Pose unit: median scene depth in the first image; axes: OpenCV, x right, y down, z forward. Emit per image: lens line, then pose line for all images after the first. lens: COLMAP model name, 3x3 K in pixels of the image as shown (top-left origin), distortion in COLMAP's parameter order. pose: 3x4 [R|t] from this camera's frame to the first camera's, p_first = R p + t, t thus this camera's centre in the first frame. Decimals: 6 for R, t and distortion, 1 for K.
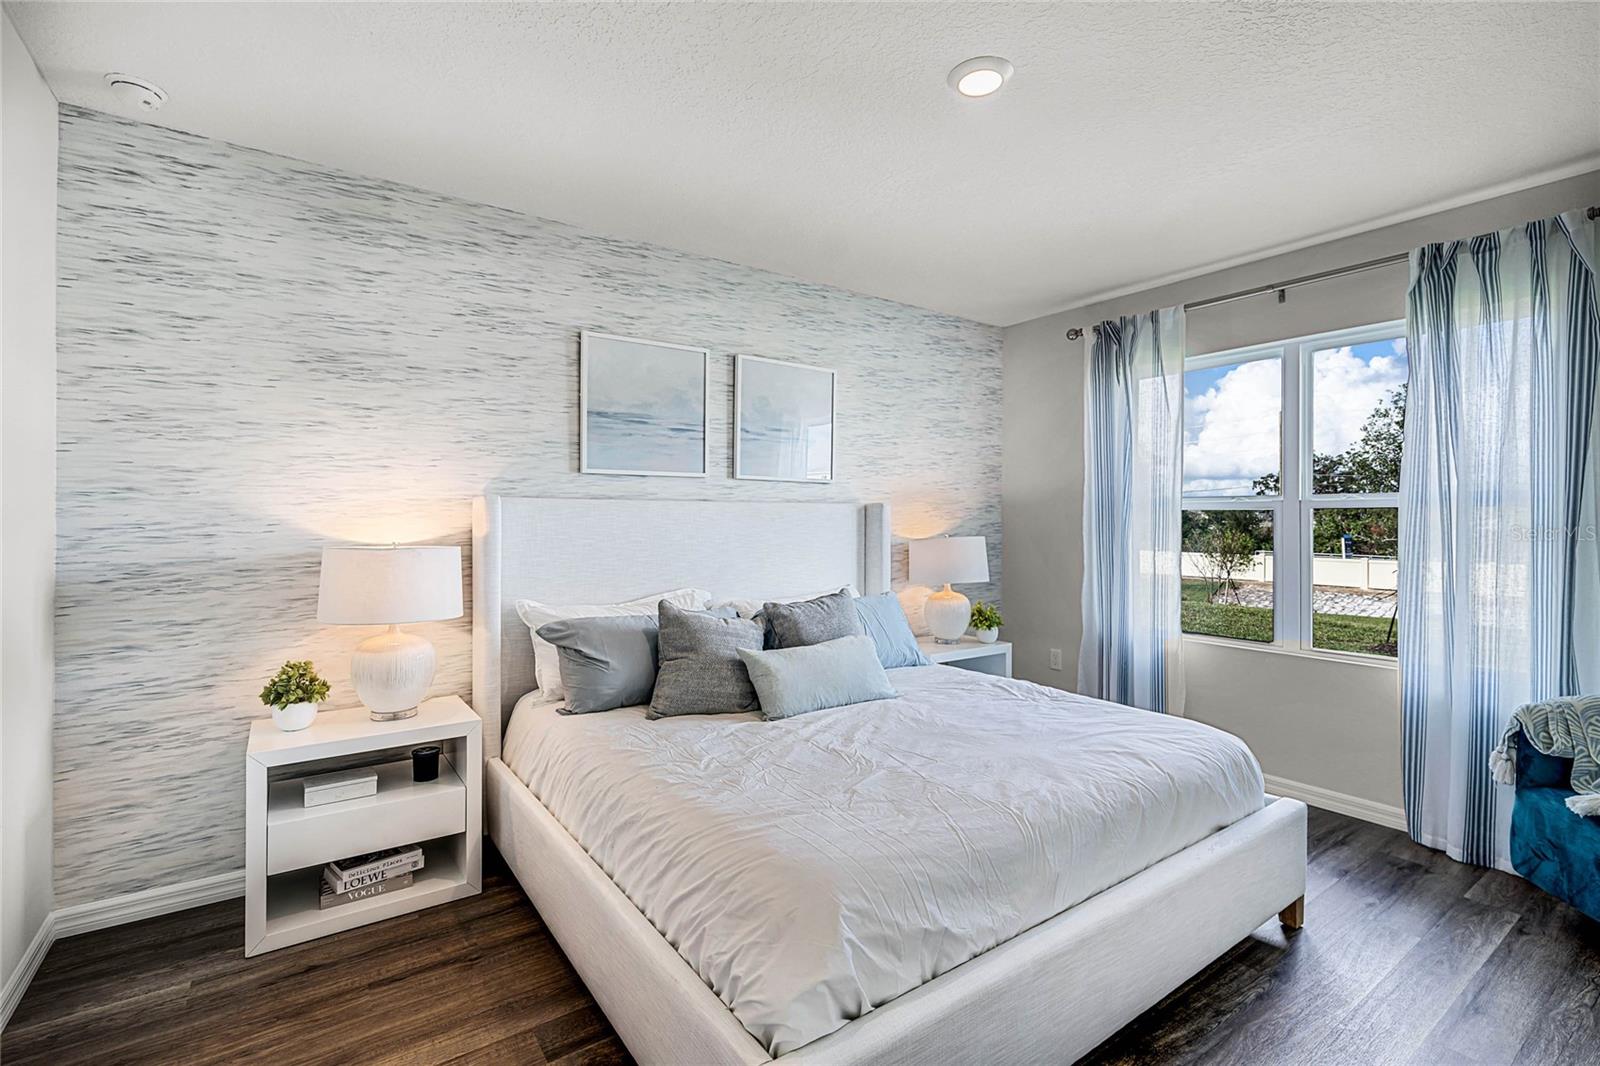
lens RADIAL K [[734.0, 0, 803.8], [0, 734.0, 528.1], [0, 0, 1]] dist [0.000682, 0.000038]
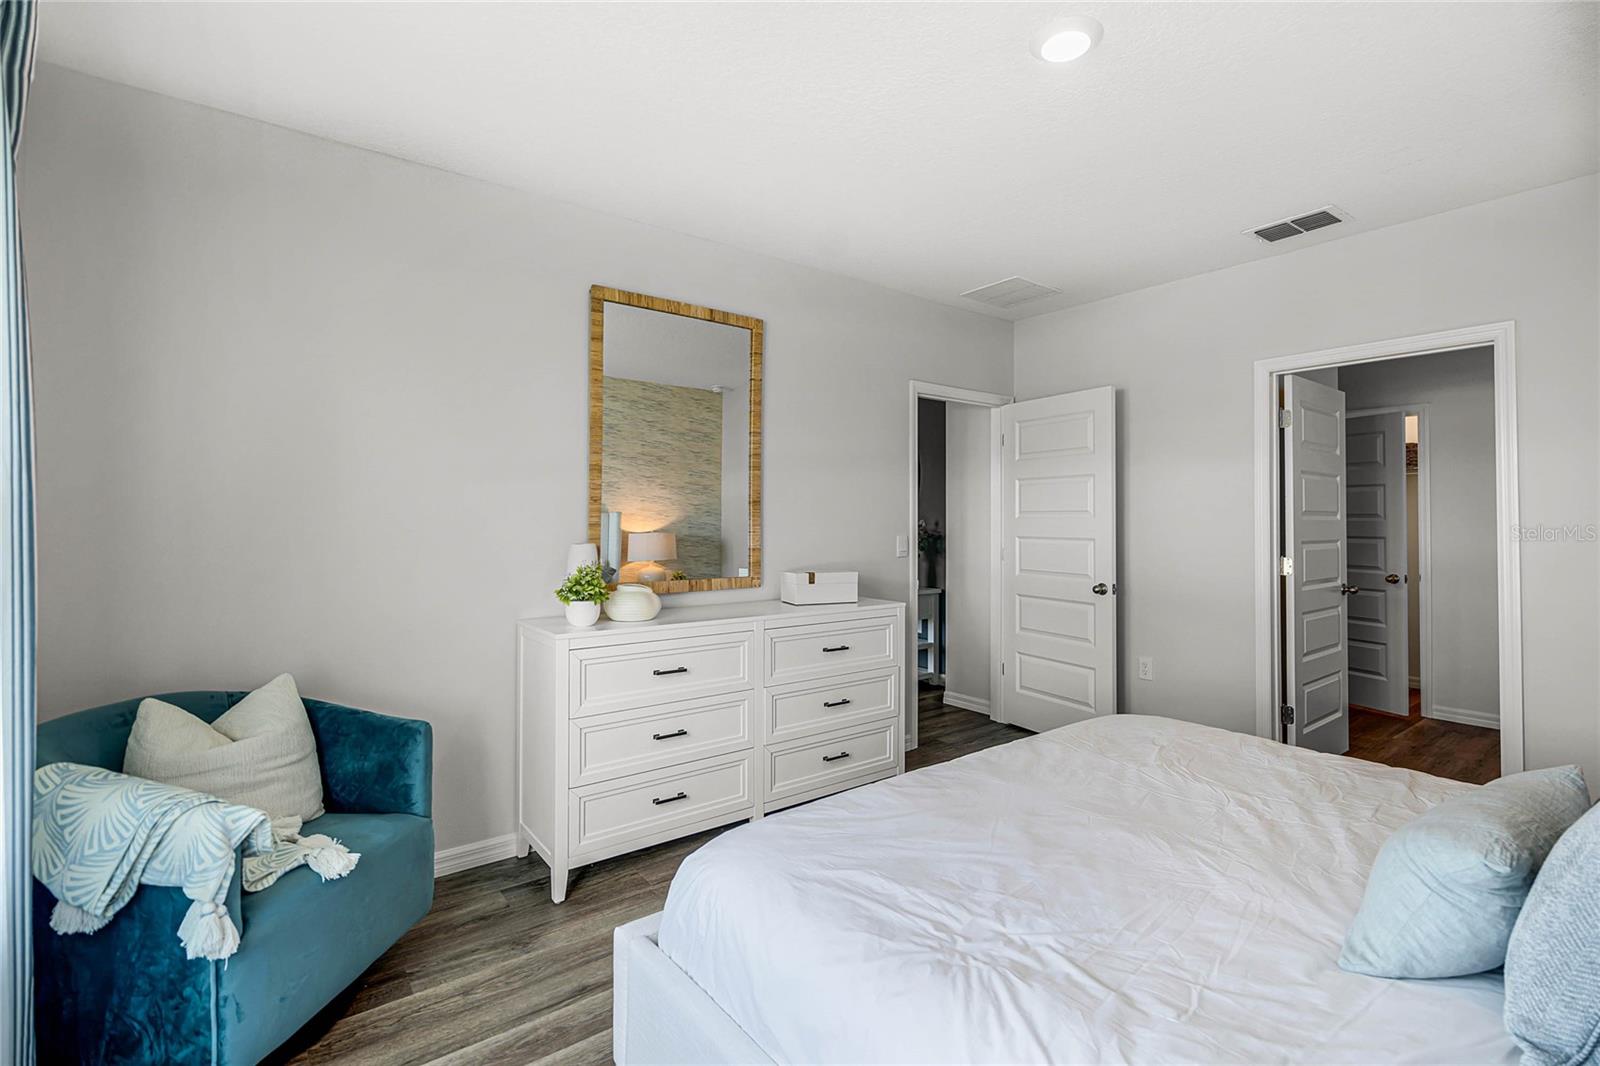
lens RADIAL K [[734.0, 0, 803.8], [0, 734.0, 528.1], [0, 0, 1]] dist [0.000682, 0.000038]
pose [[-0.999619, 0.002065, -0.027525, 0.537627], [0.001938, 0.999987, 0.004621, -0.009579], [0.027534, 0.004566, -0.999610, 1.720205]]
